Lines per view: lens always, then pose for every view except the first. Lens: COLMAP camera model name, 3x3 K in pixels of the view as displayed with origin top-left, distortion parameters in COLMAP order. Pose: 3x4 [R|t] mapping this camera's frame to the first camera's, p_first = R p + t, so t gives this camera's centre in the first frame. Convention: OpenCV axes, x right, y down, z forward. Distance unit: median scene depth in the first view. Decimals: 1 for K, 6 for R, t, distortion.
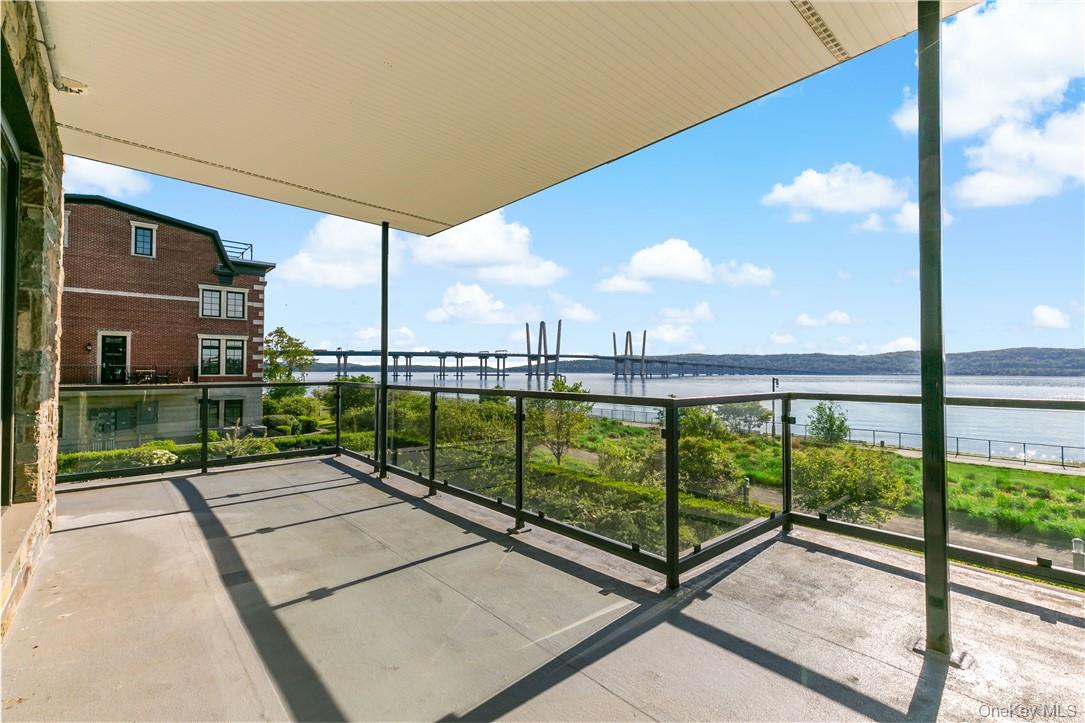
lens RADIAL K [[494.6, 0, 539.3], [0, 494.6, 367.0], [0, 0, 1]] dist [0.020117, -0.001292]
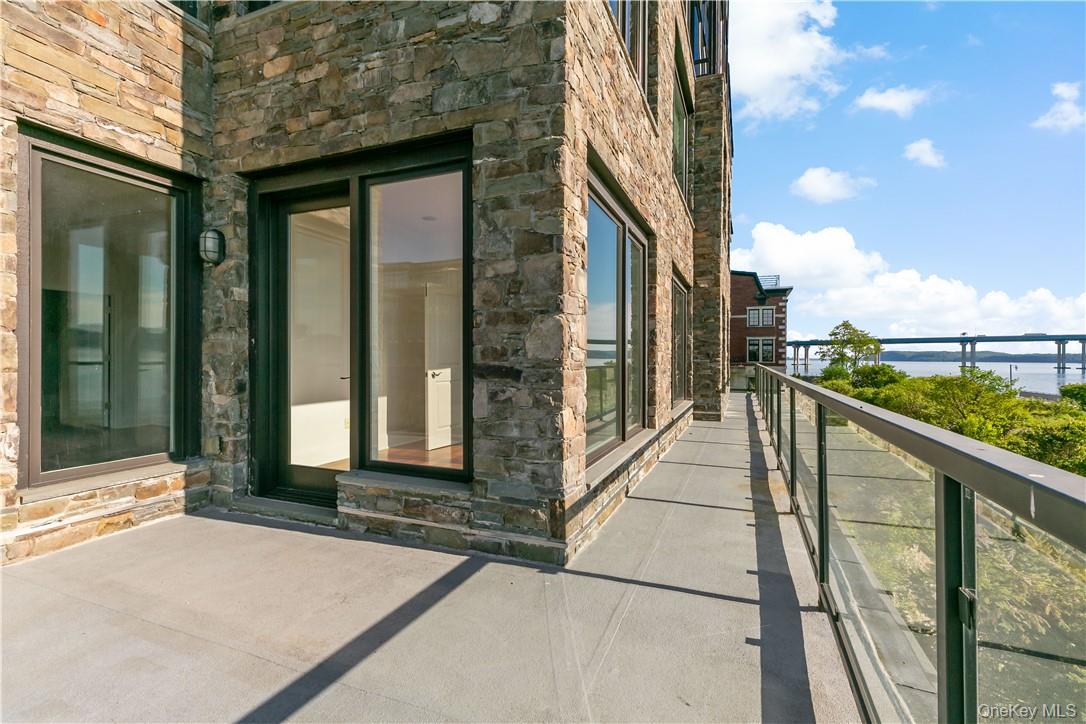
lens RADIAL K [[495.1, 0, 541.4], [0, 495.1, 359.1], [0, 0, 1]] dist [0.020117, -0.001292]
pose [[0.463067, -0.003830, -0.886315, 0.426220], [0.007958, 0.999968, -0.000164, 0.000935], [0.886288, -0.006977, 0.463082, -0.337307]]
